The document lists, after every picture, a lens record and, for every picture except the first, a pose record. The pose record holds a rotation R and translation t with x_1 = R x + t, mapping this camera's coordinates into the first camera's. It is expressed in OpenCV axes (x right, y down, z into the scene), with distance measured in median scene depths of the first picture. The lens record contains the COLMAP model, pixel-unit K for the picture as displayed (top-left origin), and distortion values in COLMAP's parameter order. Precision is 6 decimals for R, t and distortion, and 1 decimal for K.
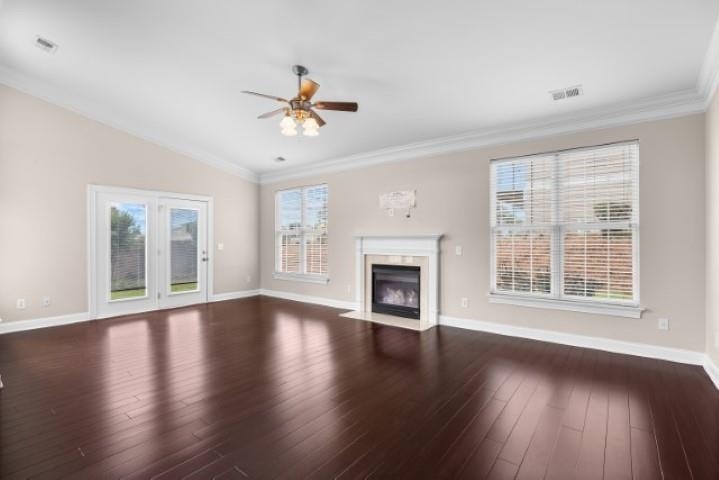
lens RADIAL K [[337.7, 0, 362.4], [0, 337.7, 240.6], [0, 0, 1]] dist [-0.013925, 0.000057]
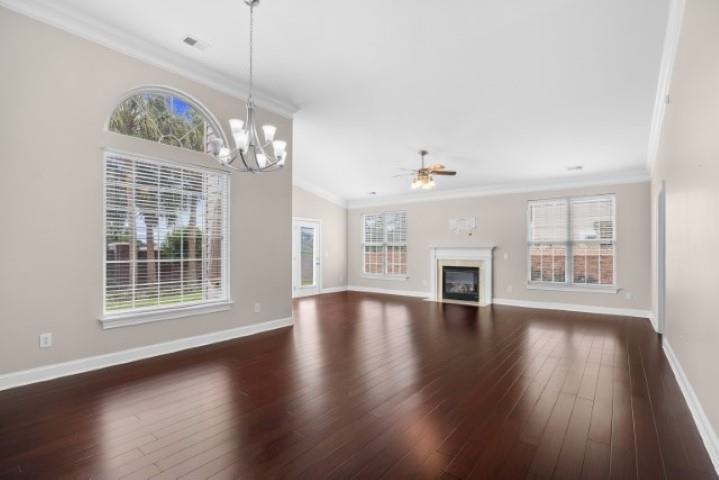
lens RADIAL K [[332.6, 0, 359.8], [0, 332.6, 248.4], [0, 0, 1]] dist [-0.034230, 0.000119]
pose [[0.999896, -0.003108, -0.014060, -0.339603], [0.003106, 0.999995, -0.000171, -0.009426], [0.014061, 0.000127, 0.999901, -0.498614]]
